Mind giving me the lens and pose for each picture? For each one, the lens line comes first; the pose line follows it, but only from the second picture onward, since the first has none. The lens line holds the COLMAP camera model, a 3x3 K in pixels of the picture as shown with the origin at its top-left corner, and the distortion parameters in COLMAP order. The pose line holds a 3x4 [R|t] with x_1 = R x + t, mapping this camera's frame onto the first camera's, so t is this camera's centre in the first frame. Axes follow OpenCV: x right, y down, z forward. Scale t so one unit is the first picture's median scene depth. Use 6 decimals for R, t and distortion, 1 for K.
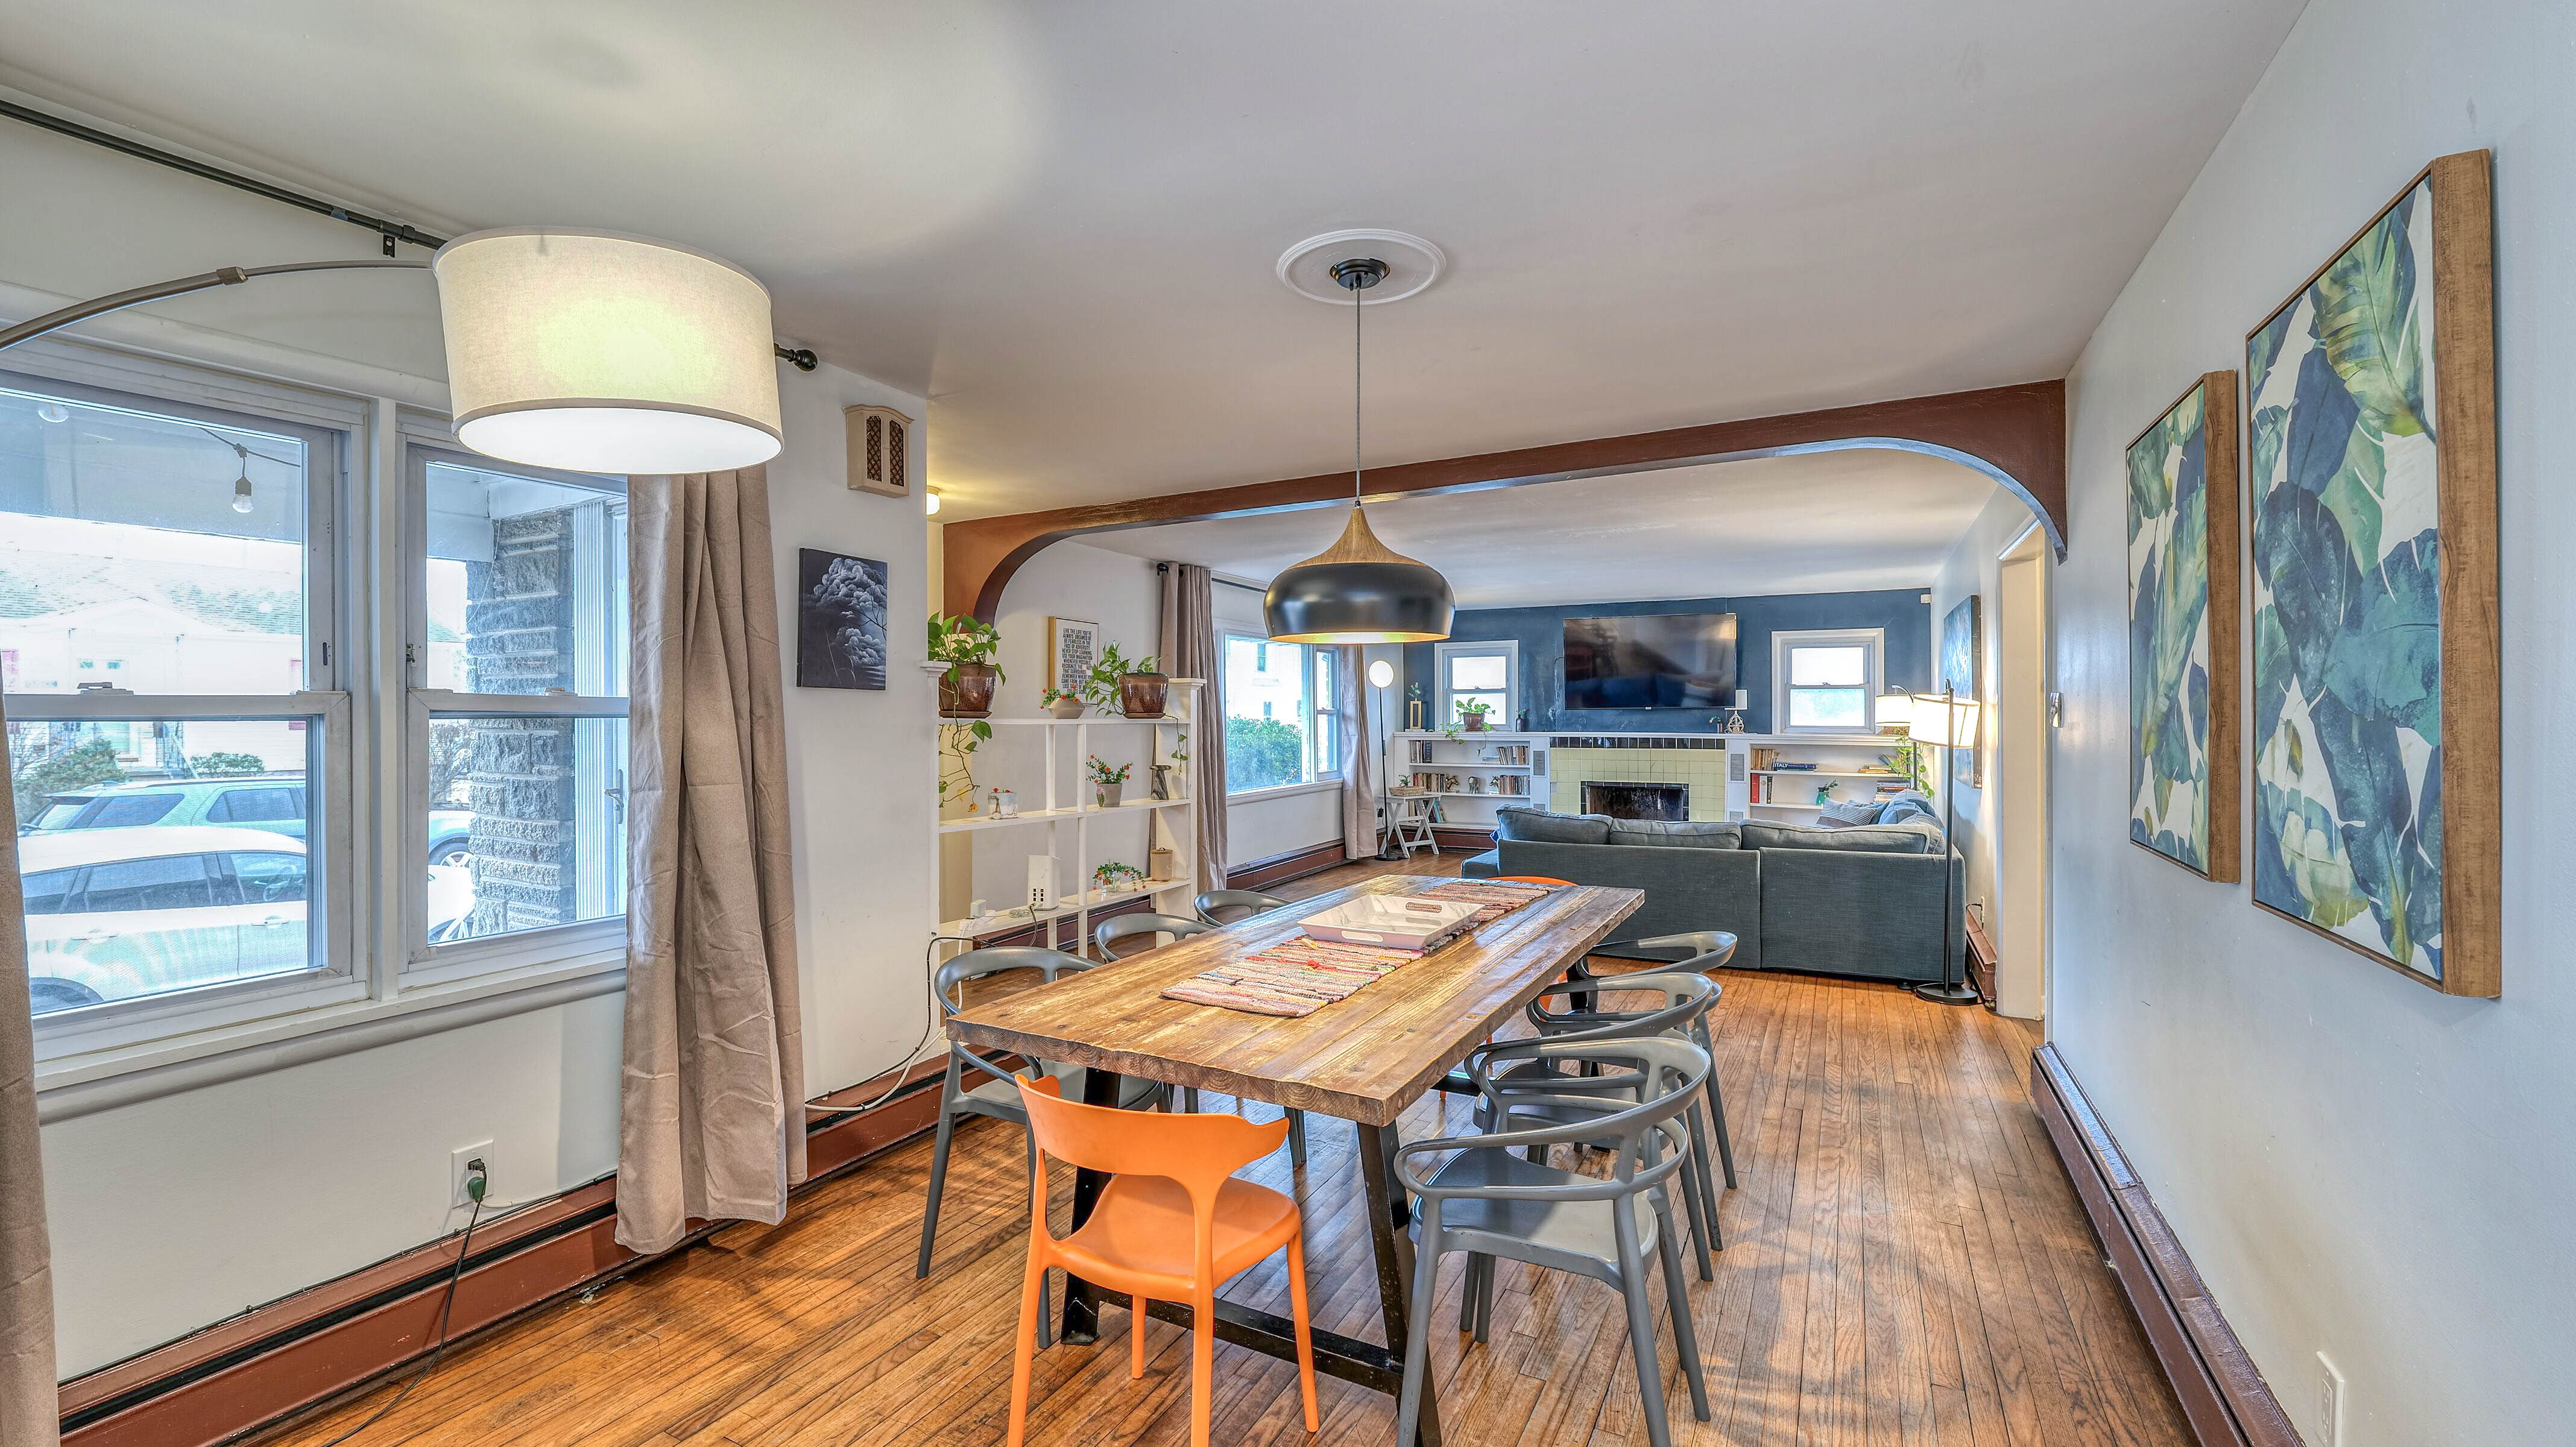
lens RADIAL K [[1051.9, 0, 1281.8], [0, 1051.9, 708.2], [0, 0, 1]] dist [-0.012237, 0.000471]
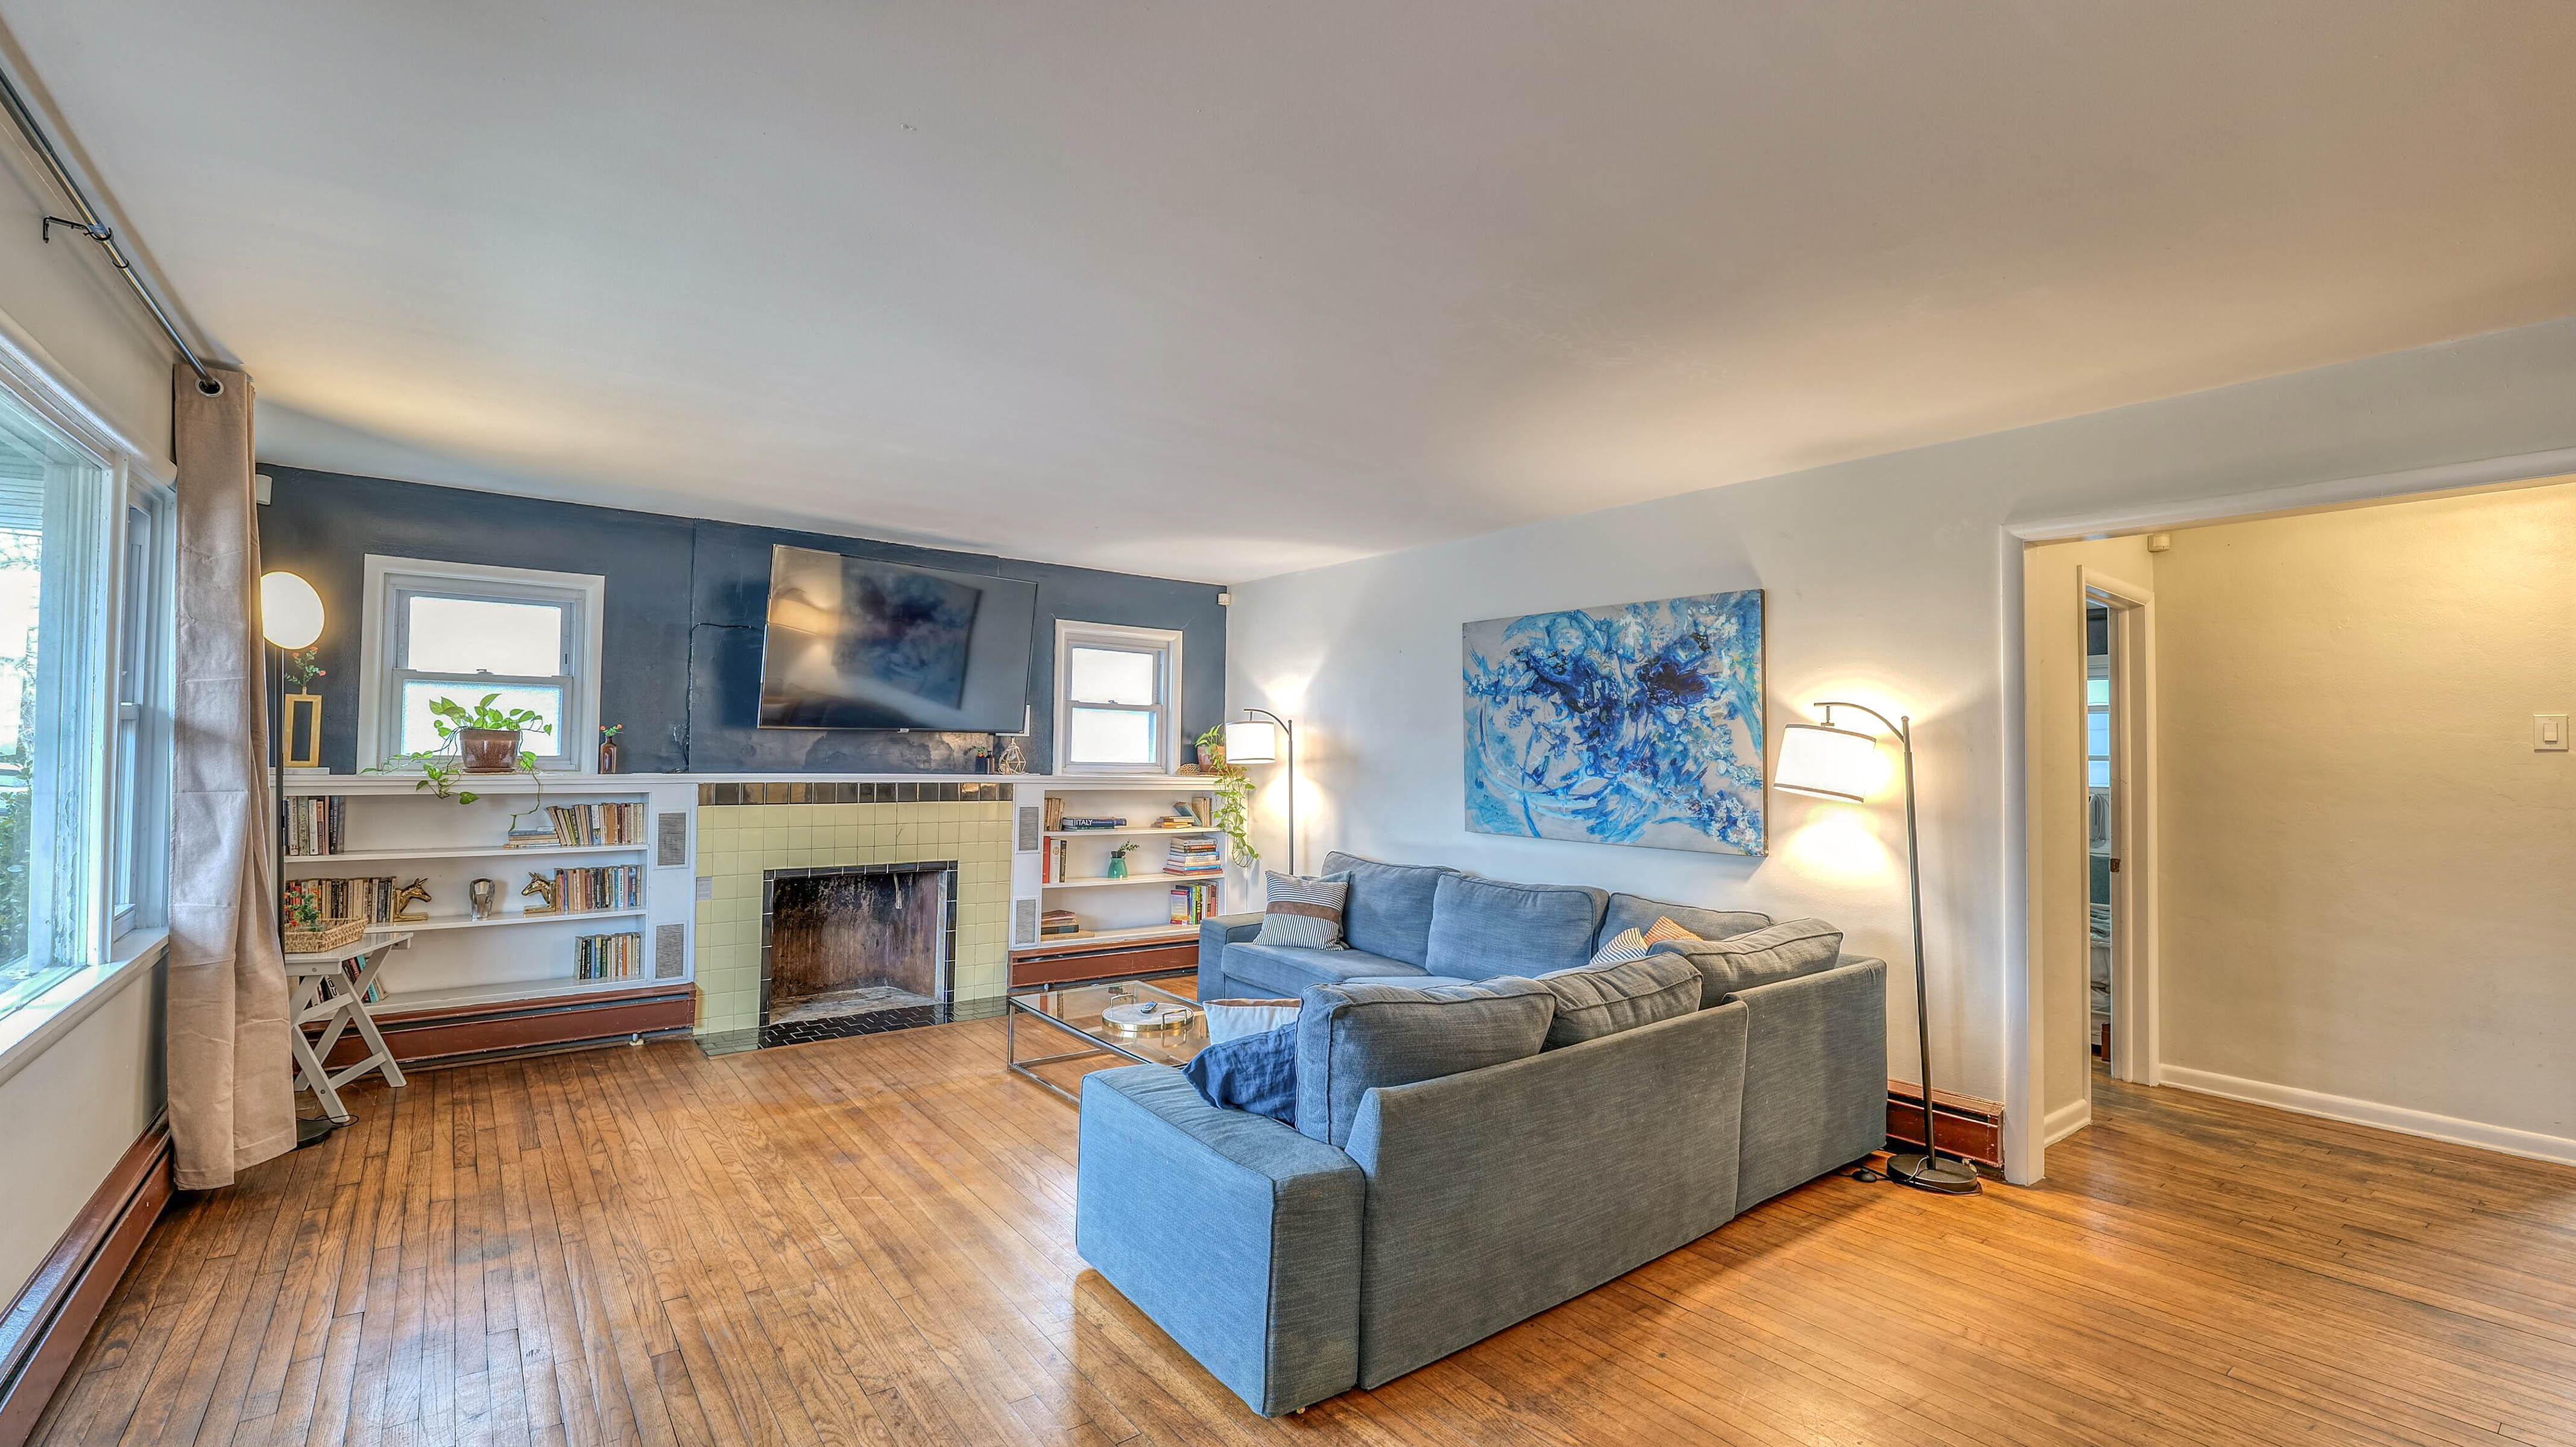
lens RADIAL K [[1105.7, 0, 1272.8], [0, 1105.7, 717.0], [0, 0, 1]] dist [-0.004918, 0.000167]
pose [[0.420727, 0.039651, 0.906321, -0.095545], [-0.020373, 0.999205, -0.034258, 0.008620], [-0.906959, -0.004051, 0.421200, 0.546366]]
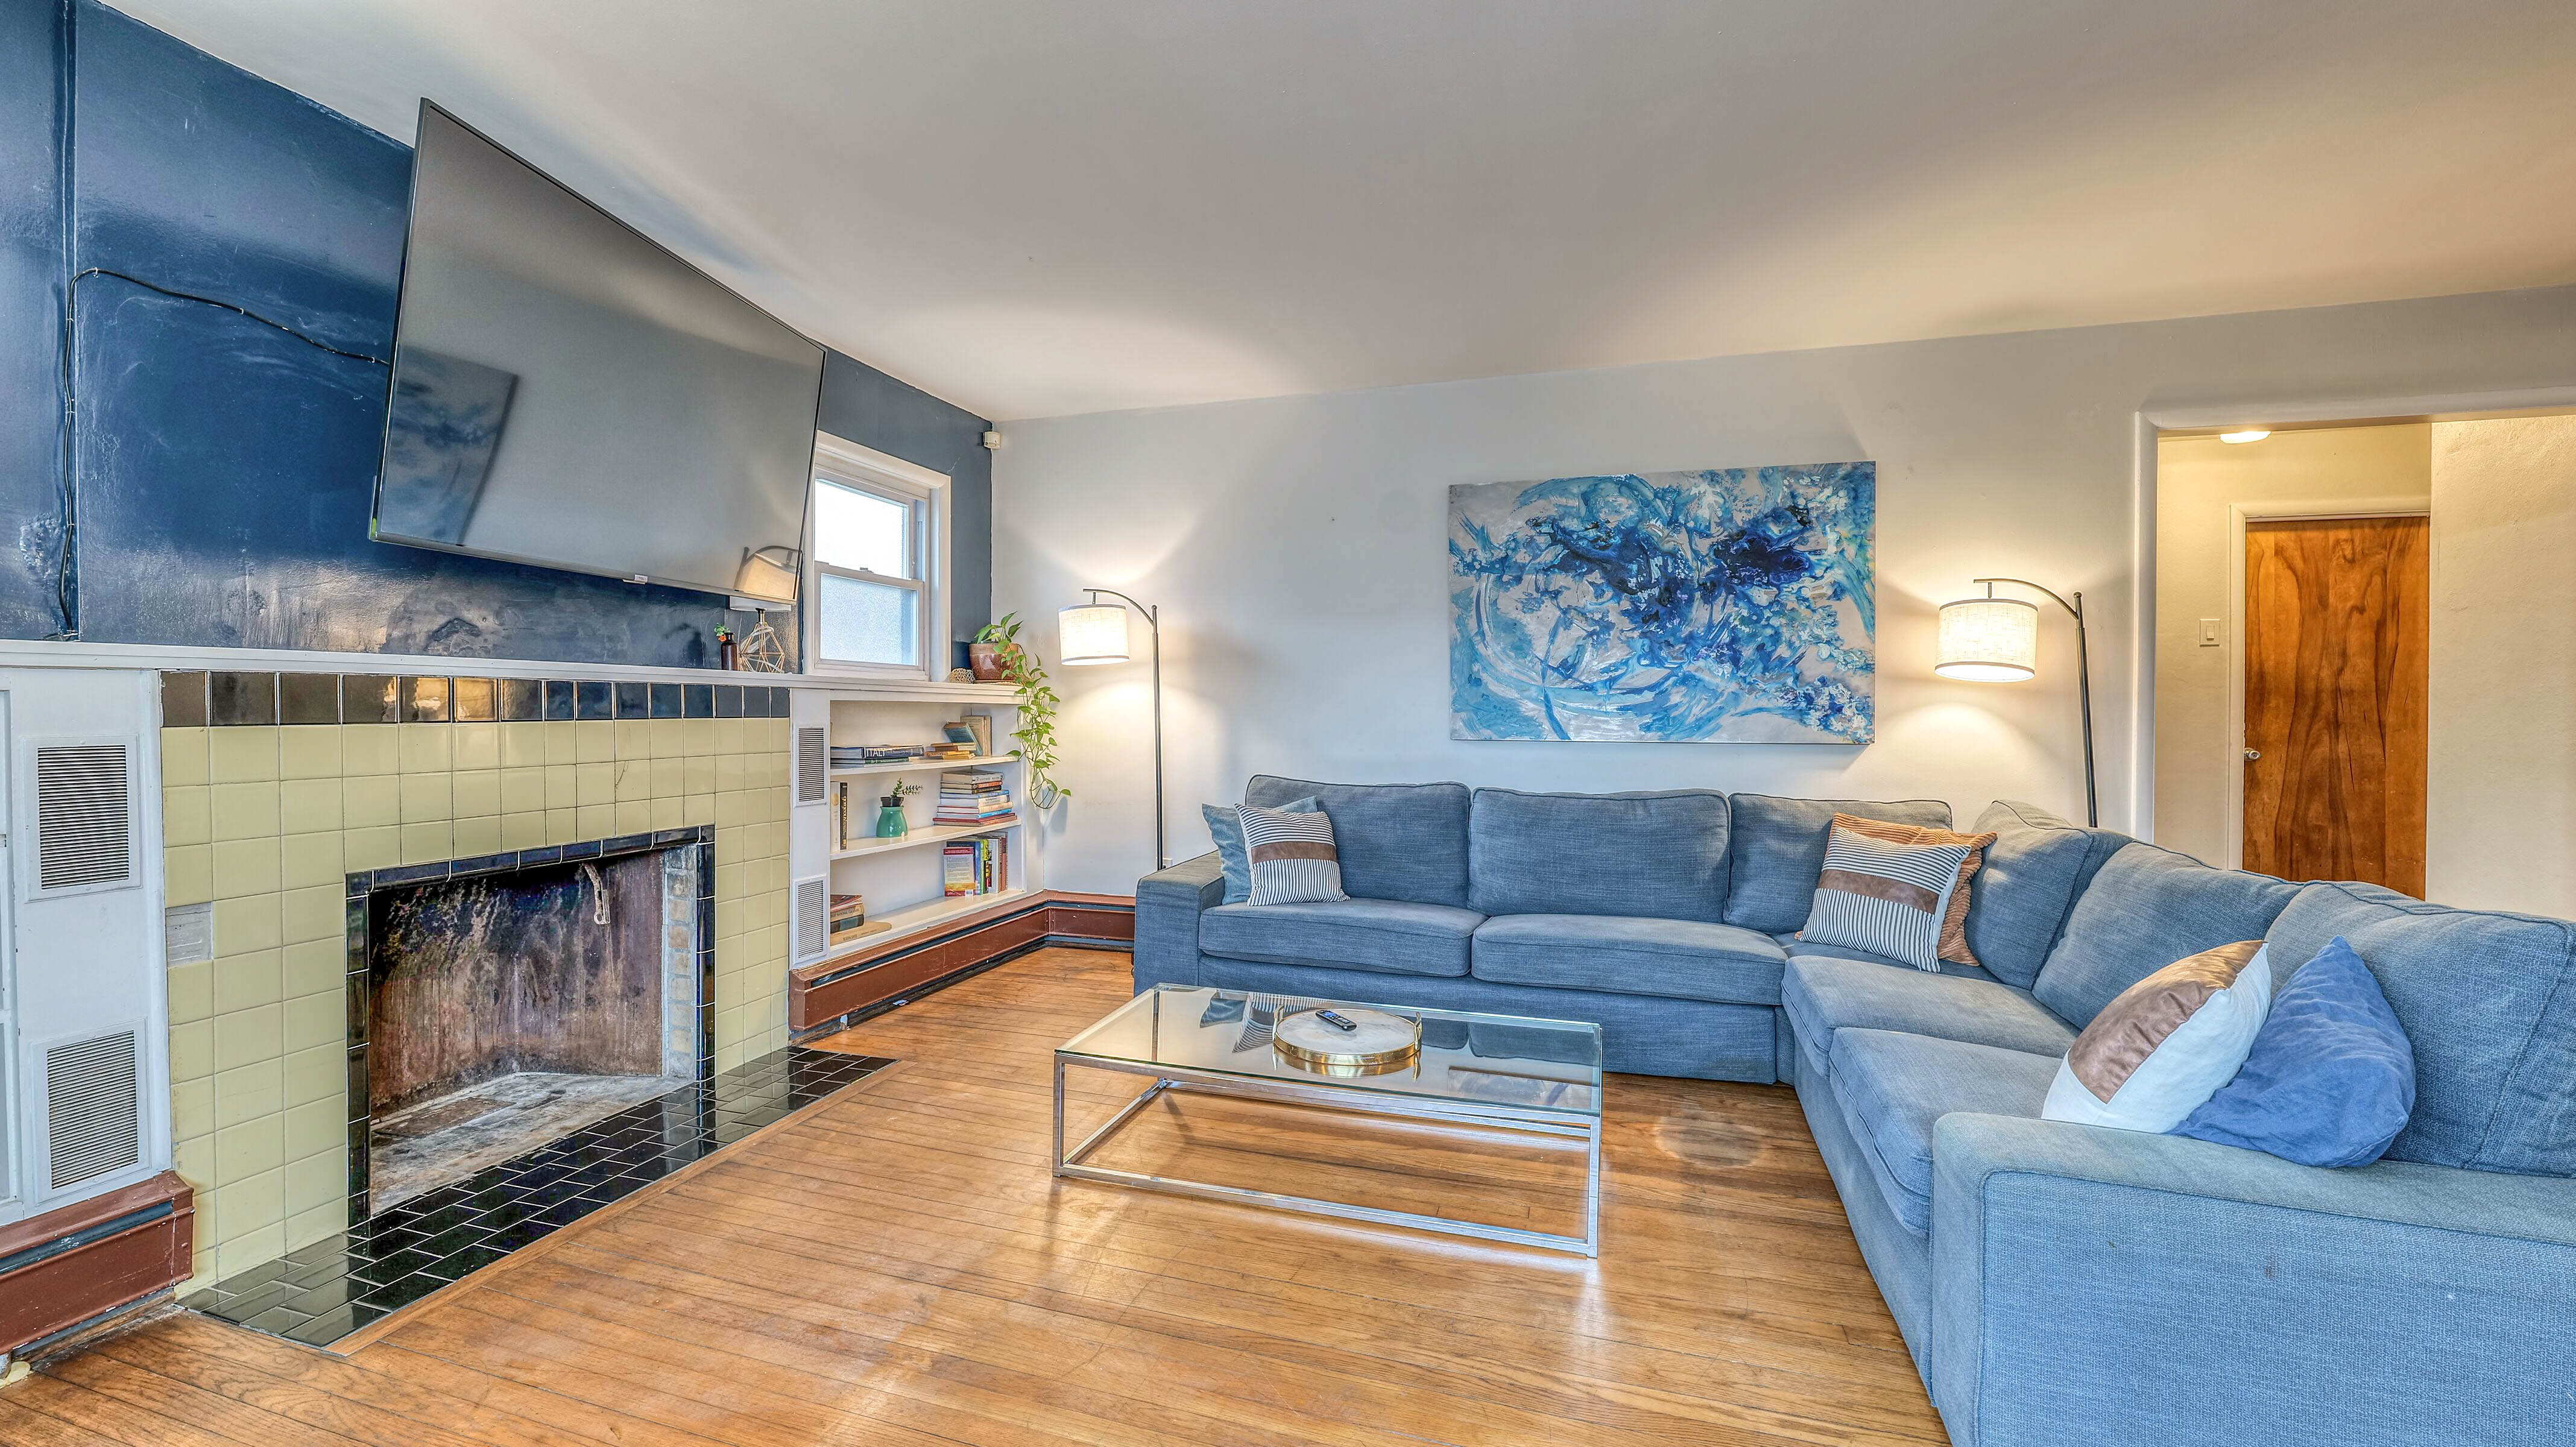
lens RADIAL K [[1051.9, 0, 1285.1], [0, 1051.9, 717.0], [0, 0, 1]] dist [-0.012237, 0.000471]
pose [[-0.190742, -0.008177, 0.981606, 0.033163], [-0.007700, 0.999947, 0.006834, 0.032854], [-0.981610, -0.006255, -0.190795, 0.836924]]
